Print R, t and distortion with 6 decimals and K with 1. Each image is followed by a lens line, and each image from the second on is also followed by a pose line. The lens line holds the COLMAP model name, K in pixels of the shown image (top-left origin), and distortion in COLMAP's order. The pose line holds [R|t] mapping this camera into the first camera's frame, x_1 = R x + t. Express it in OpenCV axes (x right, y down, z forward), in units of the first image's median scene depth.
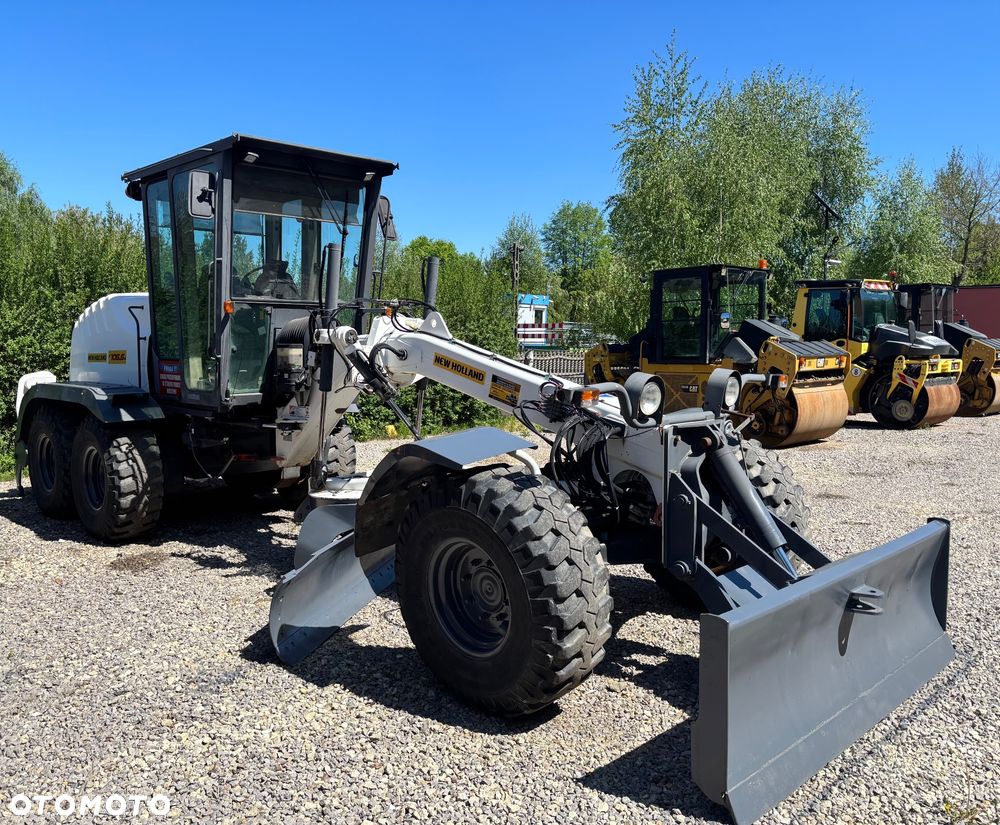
lens RADIAL K [[829.2, 0, 478.2], [0, 829.2, 415.4], [0, 0, 1]] dist [0.076894, -0.004440]
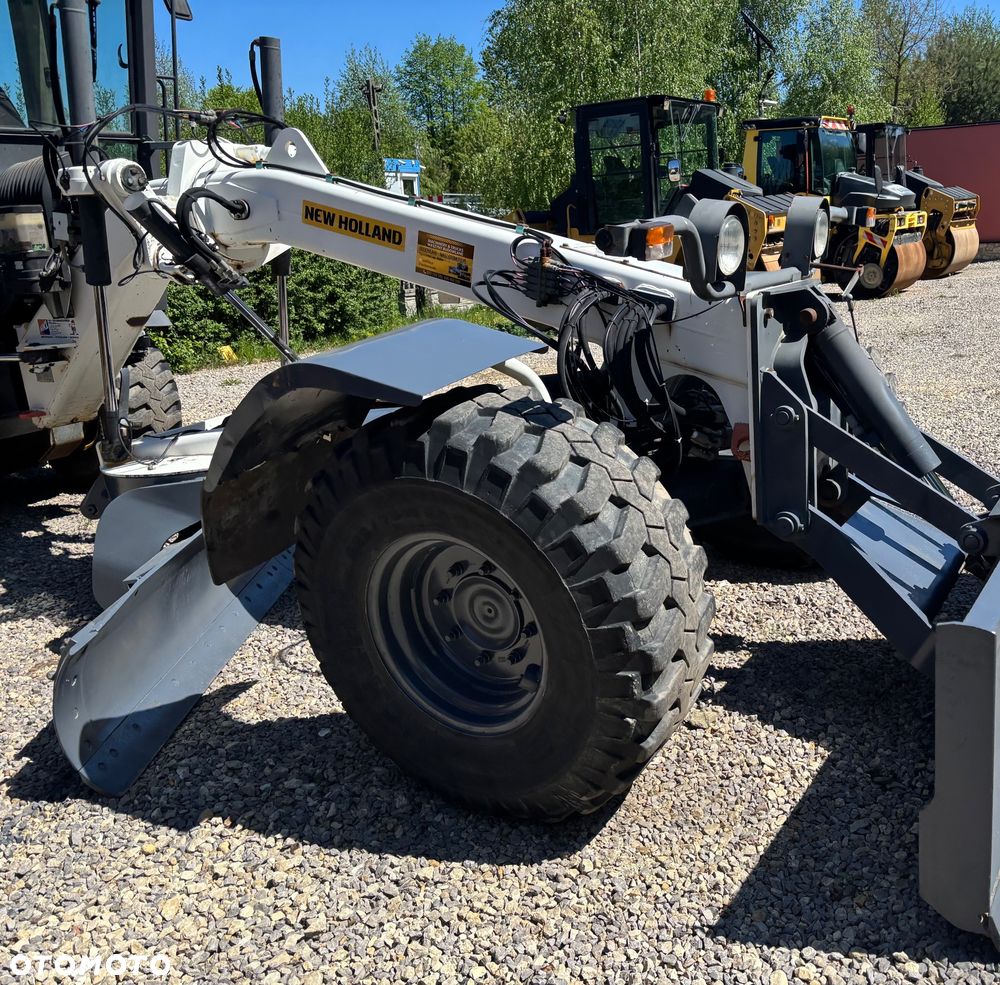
lens RADIAL K [[978.0, 0, 667.0], [0, 978.0, 486.8], [0, 0, 1]] dist [0.047750, -0.045483]
pose [[0.946936, -0.129717, 0.294084, -0.031721], [0.076892, 0.979803, 0.184593, 0.008418], [-0.312089, -0.152185, 0.937785, 0.205967]]
